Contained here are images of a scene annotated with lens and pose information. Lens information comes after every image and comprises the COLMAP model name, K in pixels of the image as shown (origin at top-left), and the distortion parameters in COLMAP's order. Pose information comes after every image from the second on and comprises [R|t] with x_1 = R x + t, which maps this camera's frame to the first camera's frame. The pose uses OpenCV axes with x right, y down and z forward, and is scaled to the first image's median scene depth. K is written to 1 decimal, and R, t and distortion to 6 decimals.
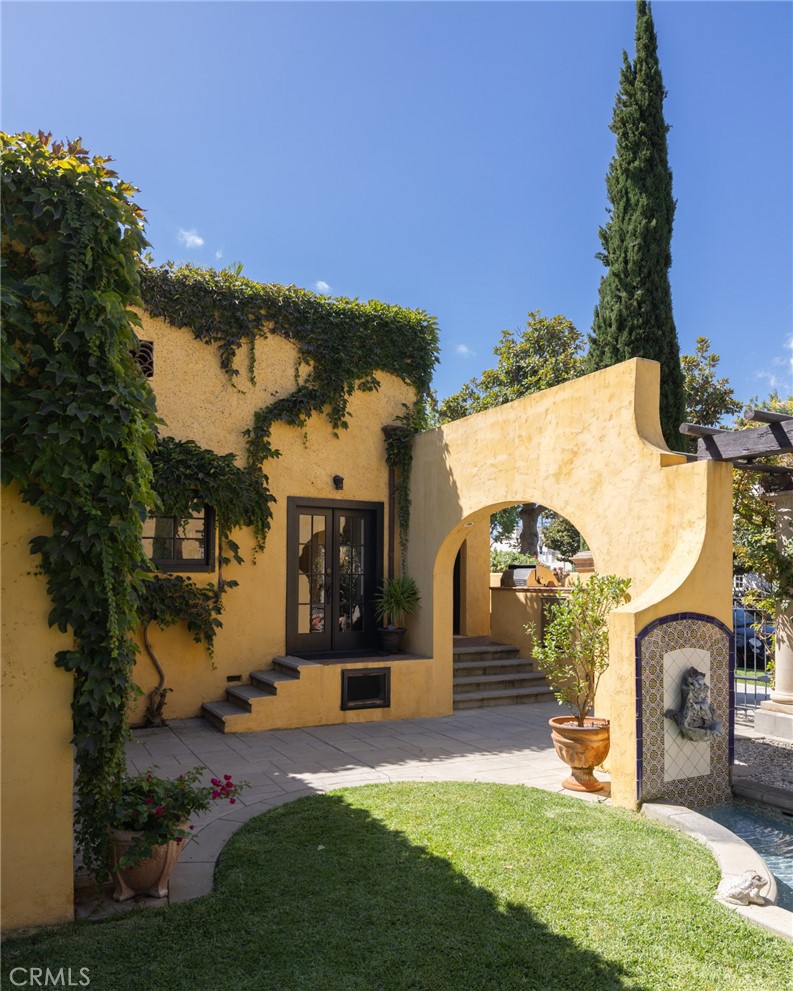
lens RADIAL K [[732.1, 0, 365.4], [0, 732.1, 554.8], [0, 0, 1]] dist [-0.006589, 0.005626]
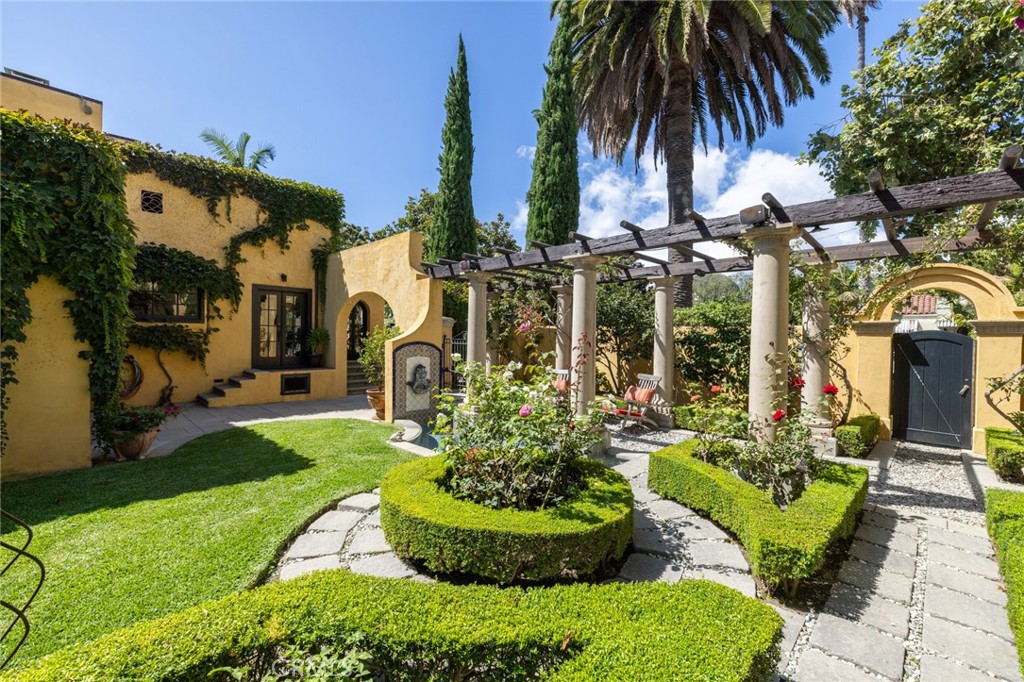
lens RADIAL K [[426.4, 0, 496.5], [0, 426.4, 339.1], [0, 0, 1]] dist [-0.001714, 0.000098]
pose [[0.946791, 0.005303, 0.321805, 0.153073], [-0.019017, 0.999039, 0.039486, 0.007285], [-0.321286, -0.043504, 0.945982, -0.269788]]
